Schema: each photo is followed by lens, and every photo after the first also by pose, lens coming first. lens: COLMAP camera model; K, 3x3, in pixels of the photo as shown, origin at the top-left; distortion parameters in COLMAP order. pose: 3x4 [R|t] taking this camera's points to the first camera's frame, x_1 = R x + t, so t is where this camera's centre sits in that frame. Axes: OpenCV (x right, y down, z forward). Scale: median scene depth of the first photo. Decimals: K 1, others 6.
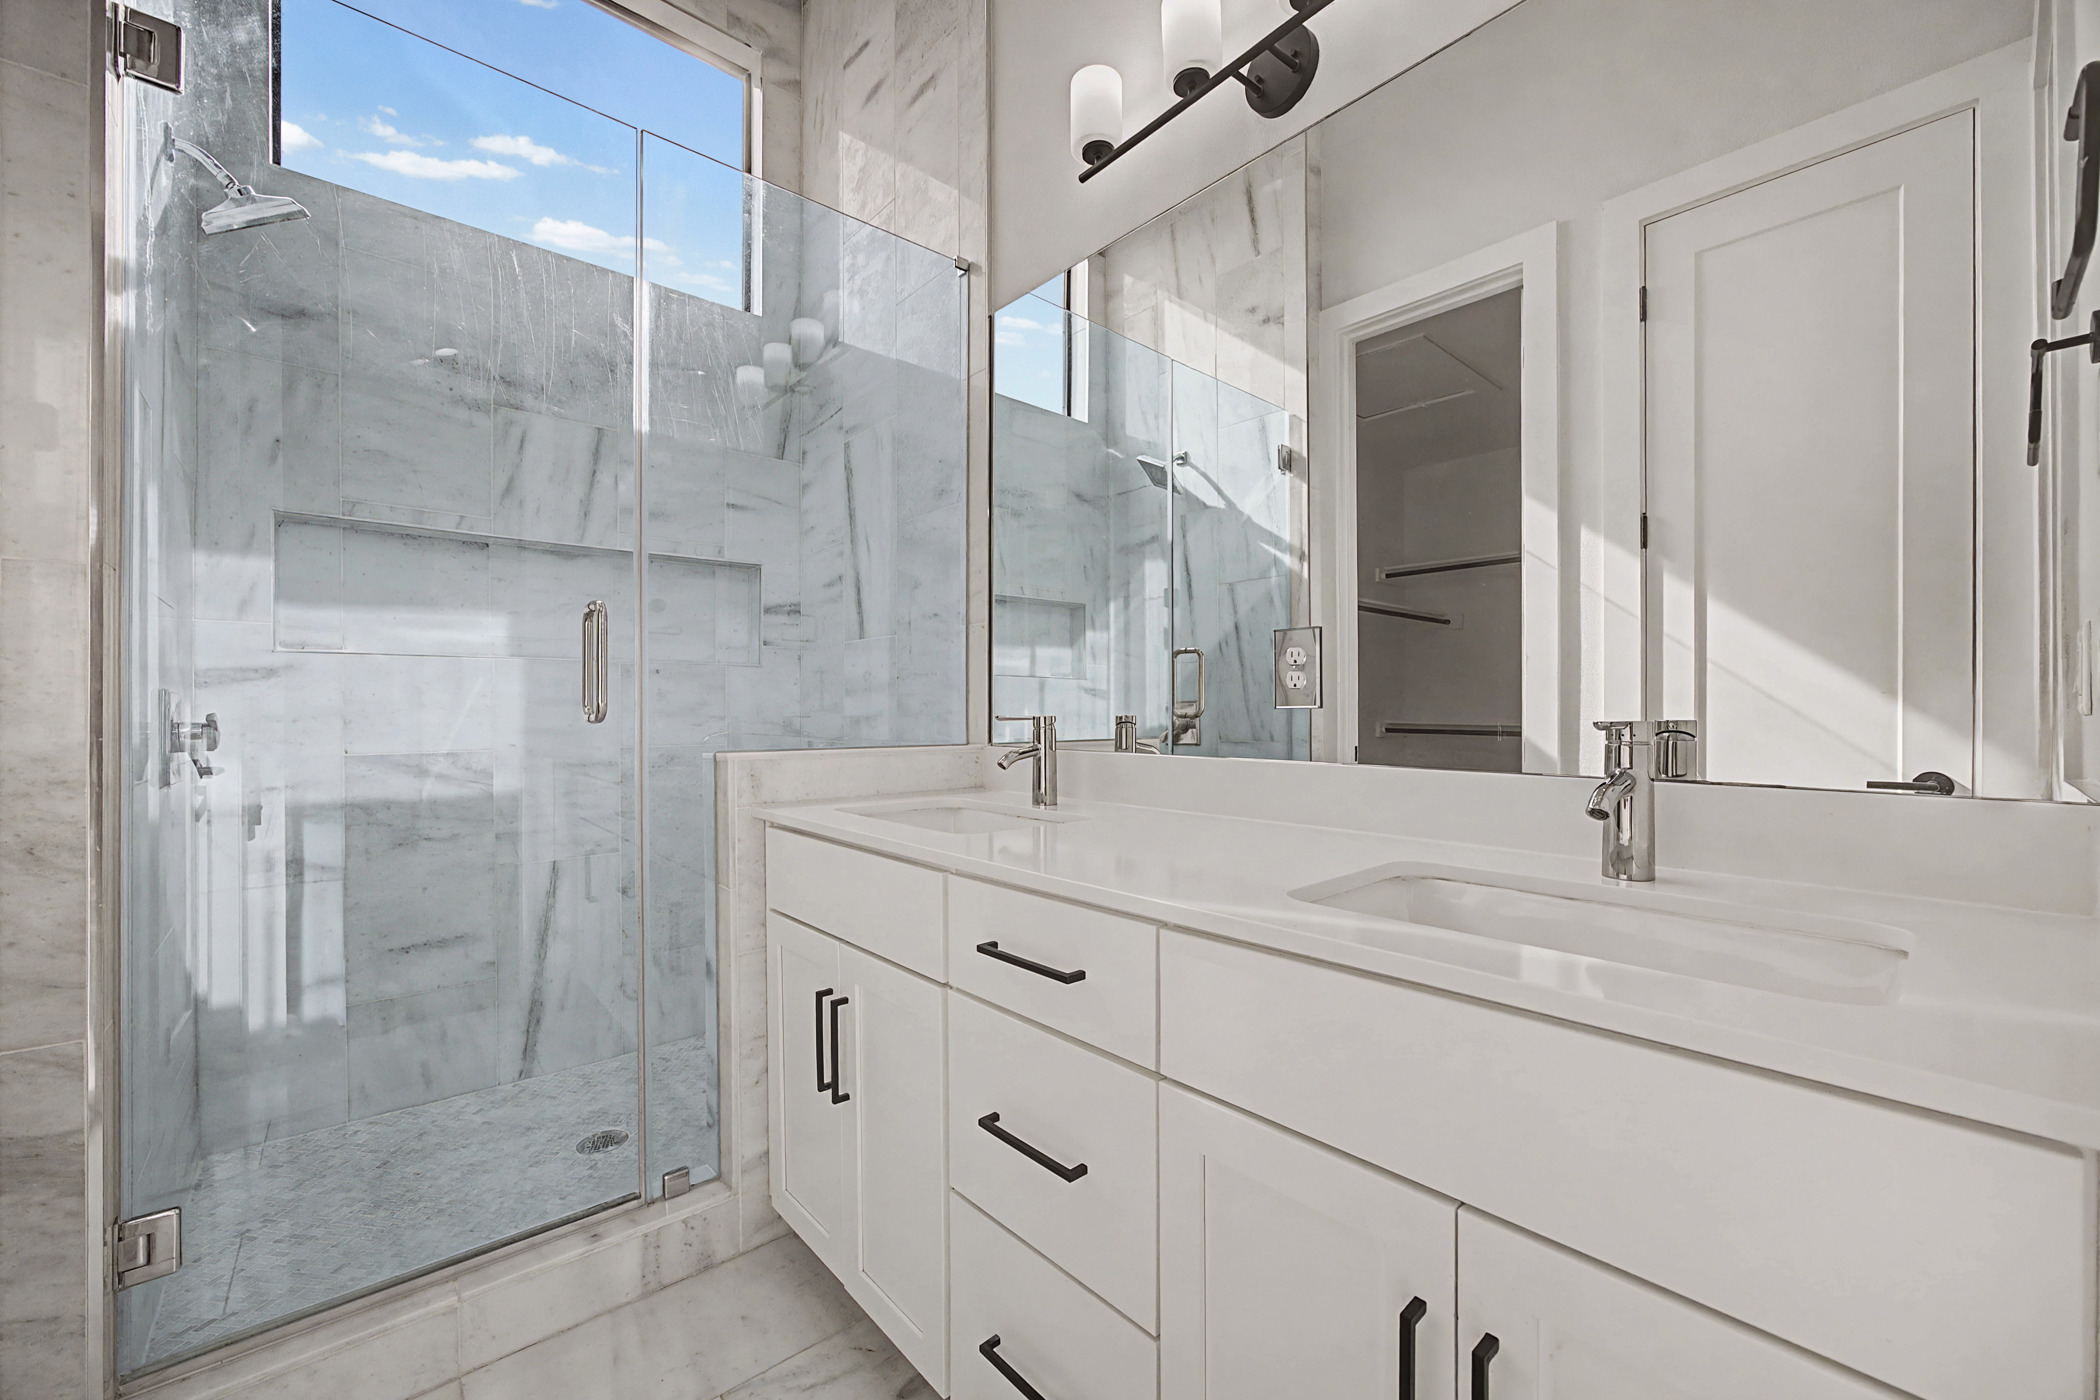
lens RADIAL K [[824.0, 0, 1047.6], [0, 824.0, 706.9], [0, 0, 1]] dist [-0.013359, 0.002421]
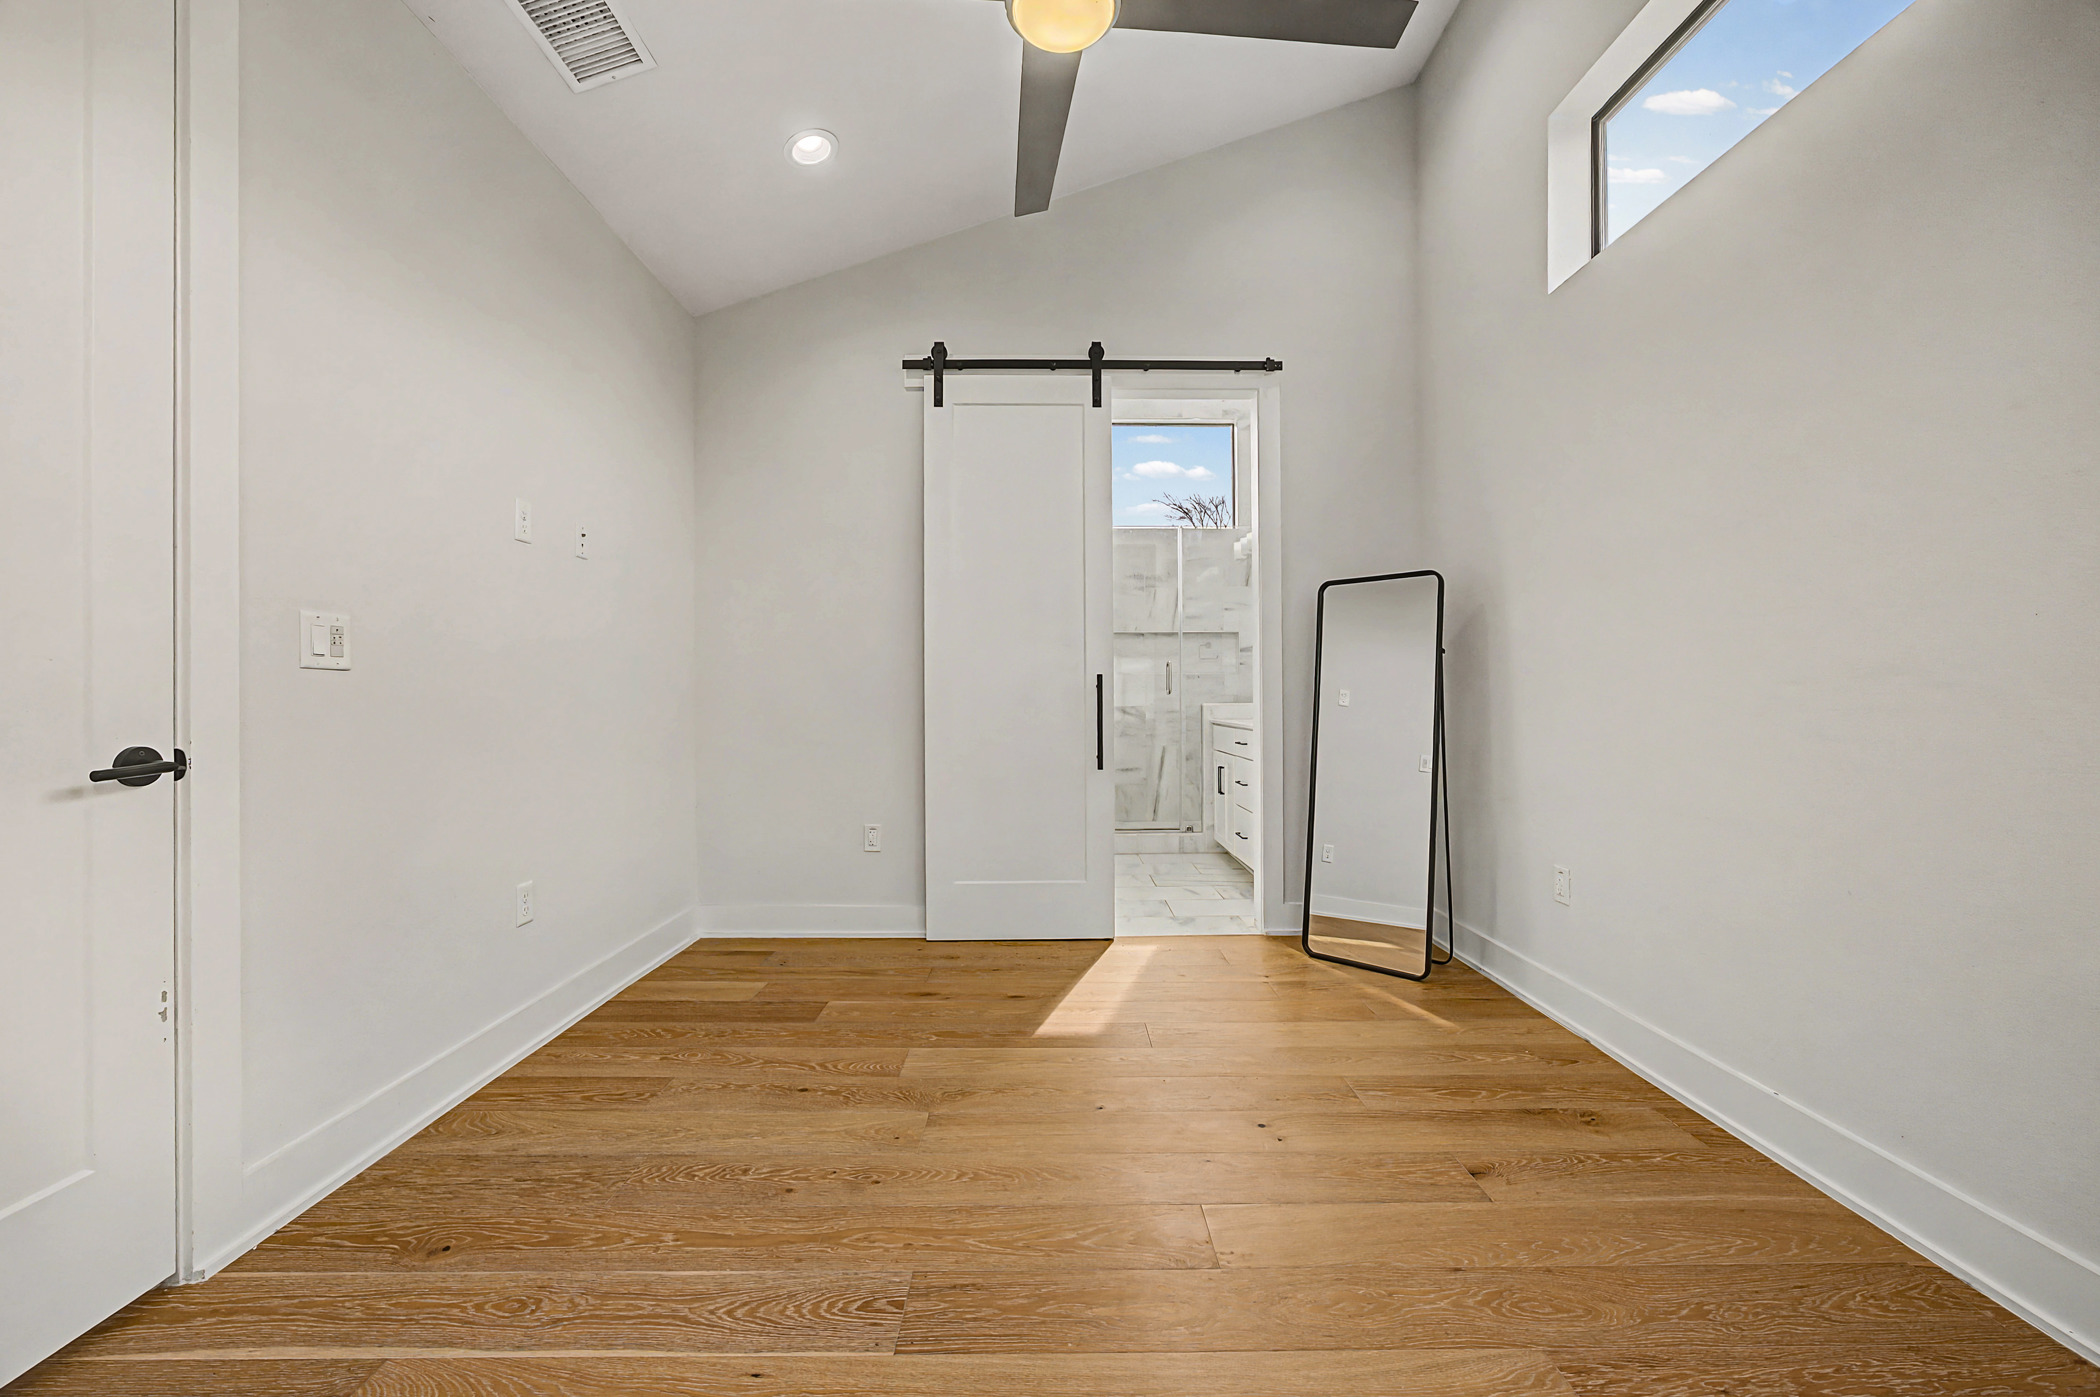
lens RADIAL K [[824.0, 0, 1051.4], [0, 824.0, 703.1], [0, 0, 1]] dist [-0.013359, 0.002421]
pose [[0.760245, 0.003407, -0.649627, 1.026210], [-0.006250, 0.999978, -0.002070, 0.056696], [0.649606, 0.005633, 0.760250, -1.525889]]
